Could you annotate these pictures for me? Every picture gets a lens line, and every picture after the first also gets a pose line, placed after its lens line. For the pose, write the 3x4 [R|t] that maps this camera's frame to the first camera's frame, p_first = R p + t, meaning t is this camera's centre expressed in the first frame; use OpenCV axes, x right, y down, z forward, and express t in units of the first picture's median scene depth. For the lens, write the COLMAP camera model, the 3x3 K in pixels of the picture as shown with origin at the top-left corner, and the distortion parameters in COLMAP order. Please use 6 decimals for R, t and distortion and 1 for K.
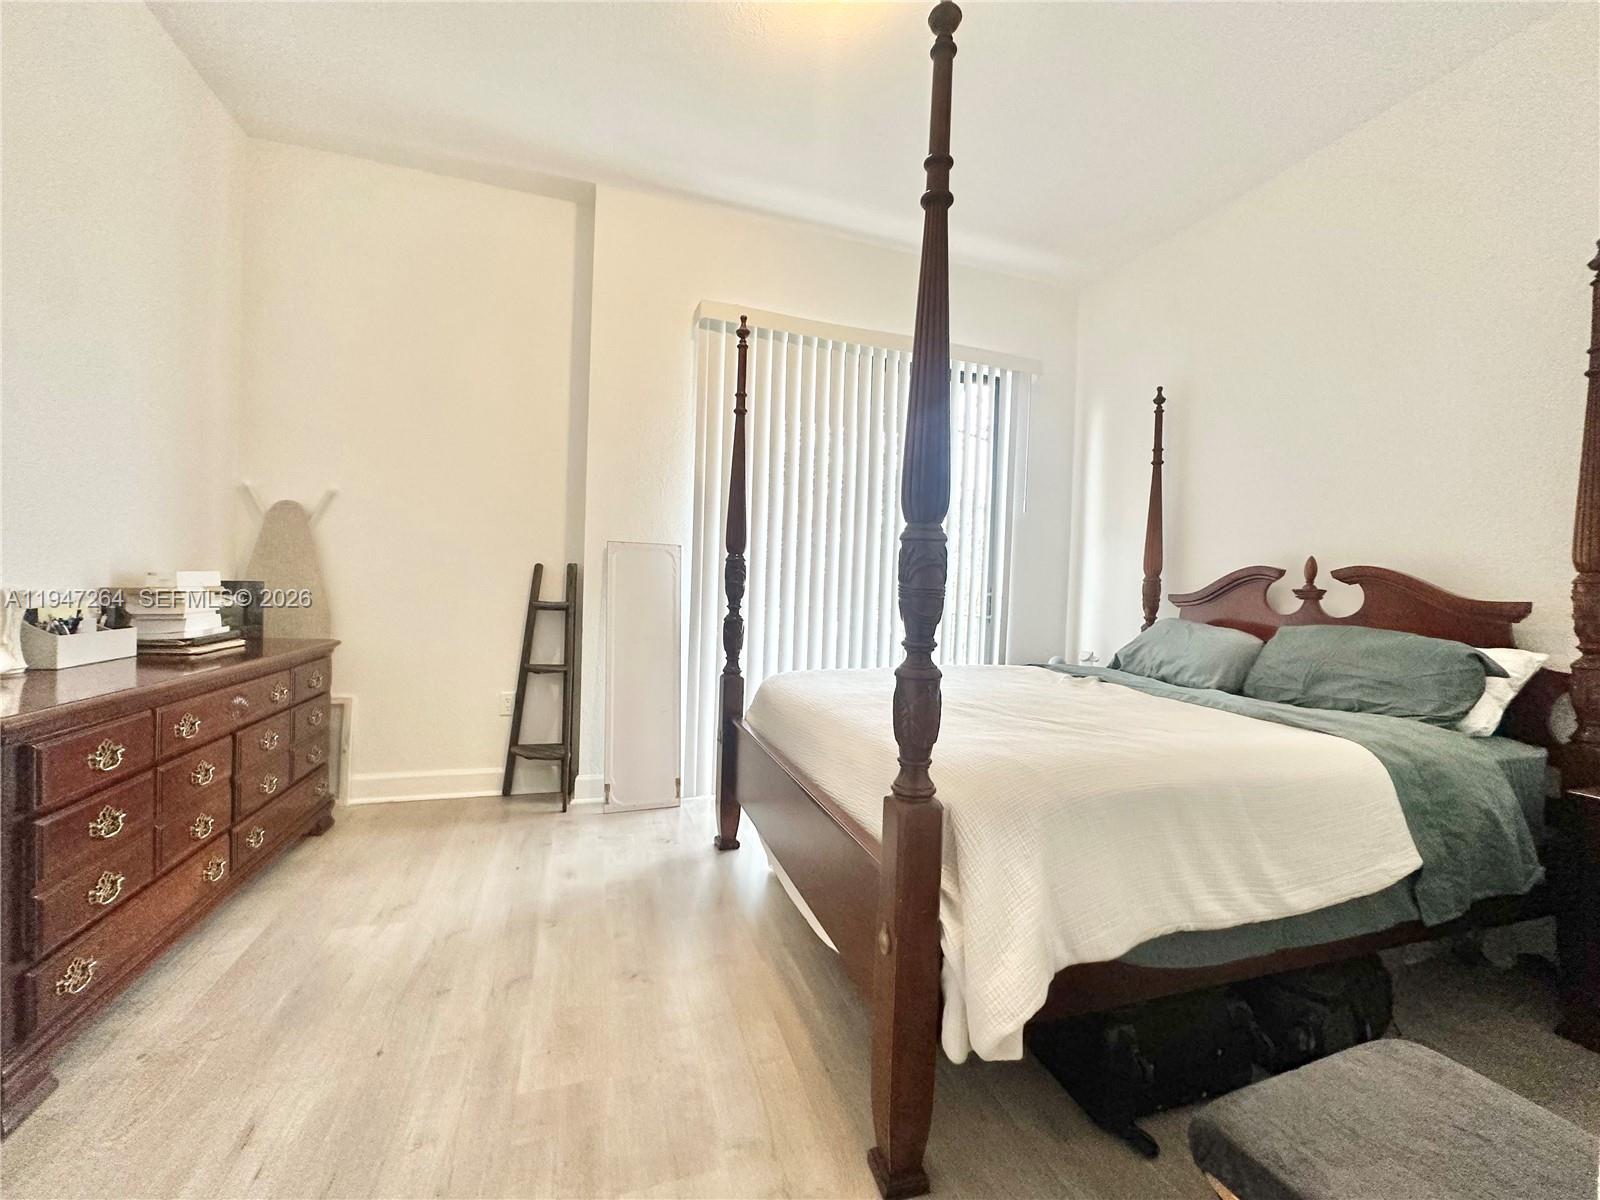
lens RADIAL K [[640.5, 0, 803.4], [0, 640.5, 603.5], [0, 0, 1]] dist [-0.003291, 0.000241]
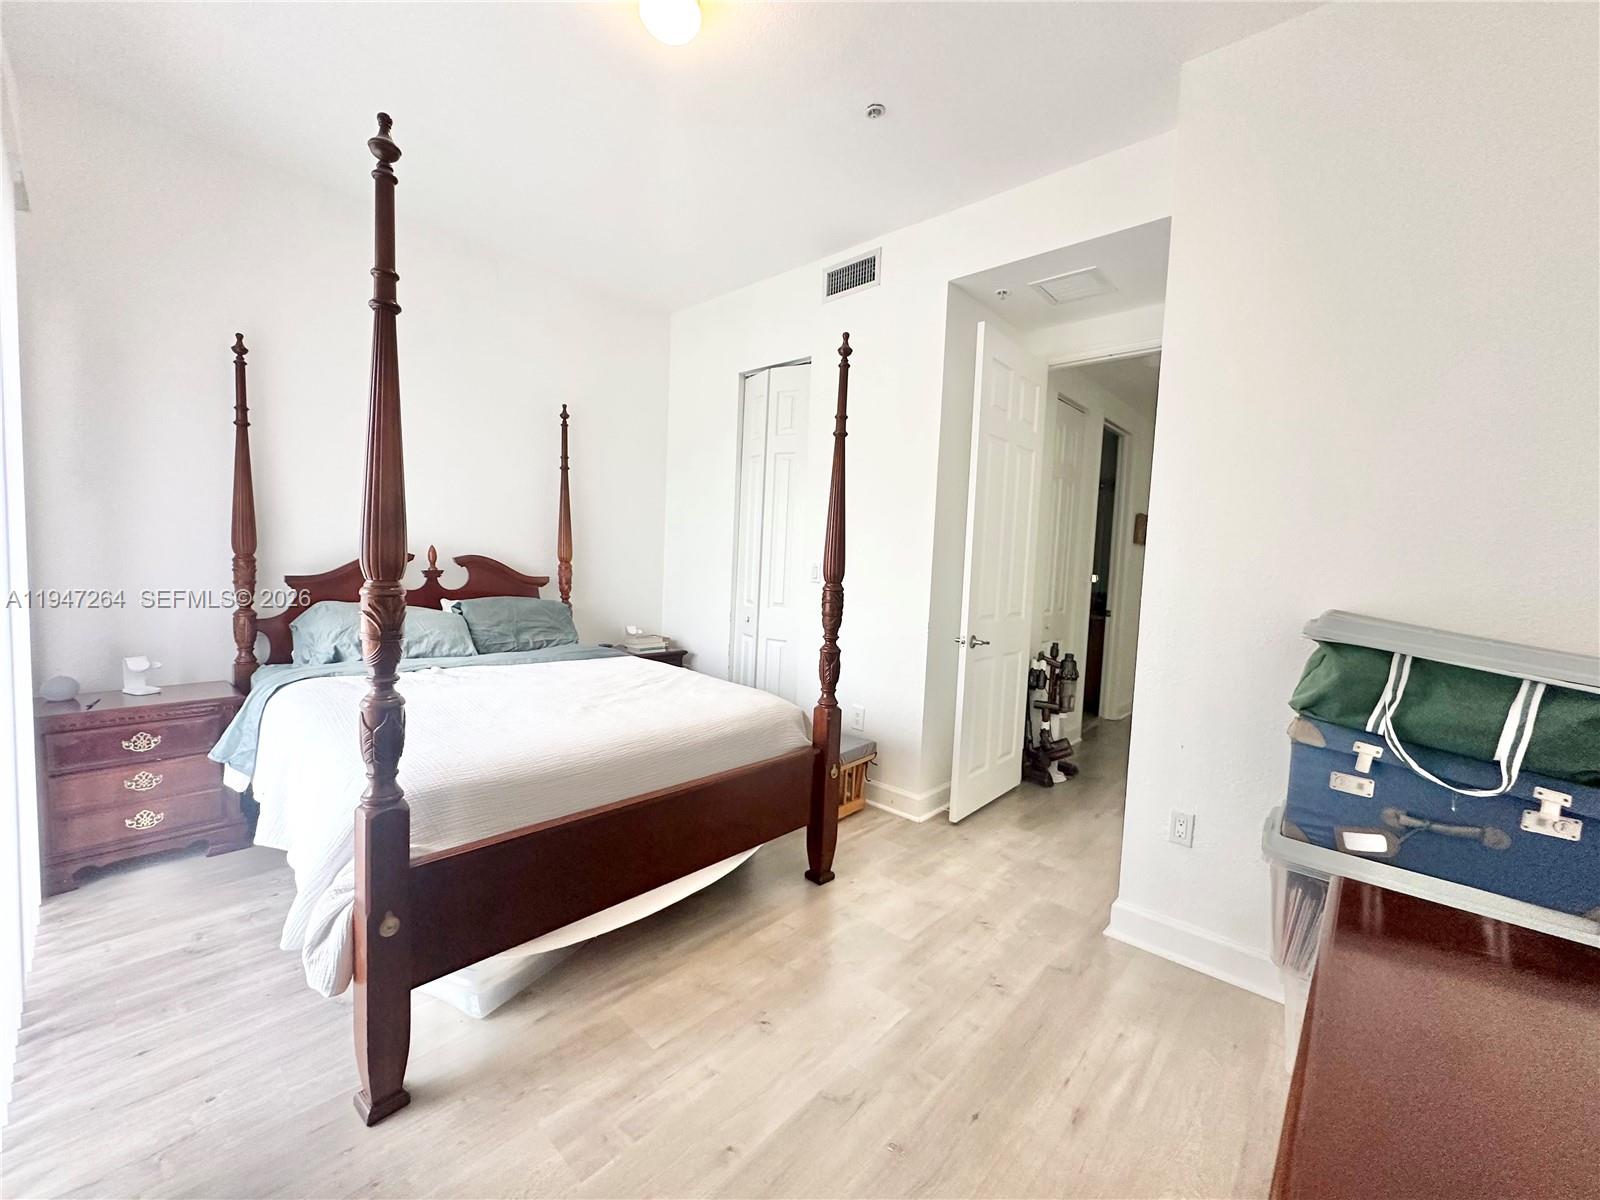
lens RADIAL K [[640.5, 0, 805.2], [0, 640.5, 599.8], [0, 0, 1]] dist [-0.003291, 0.000241]
pose [[-0.477946, -0.104914, 0.872101, -0.779118], [-0.032232, 0.994268, 0.101946, -0.126291], [-0.877798, 0.020615, -0.478588, 0.993229]]
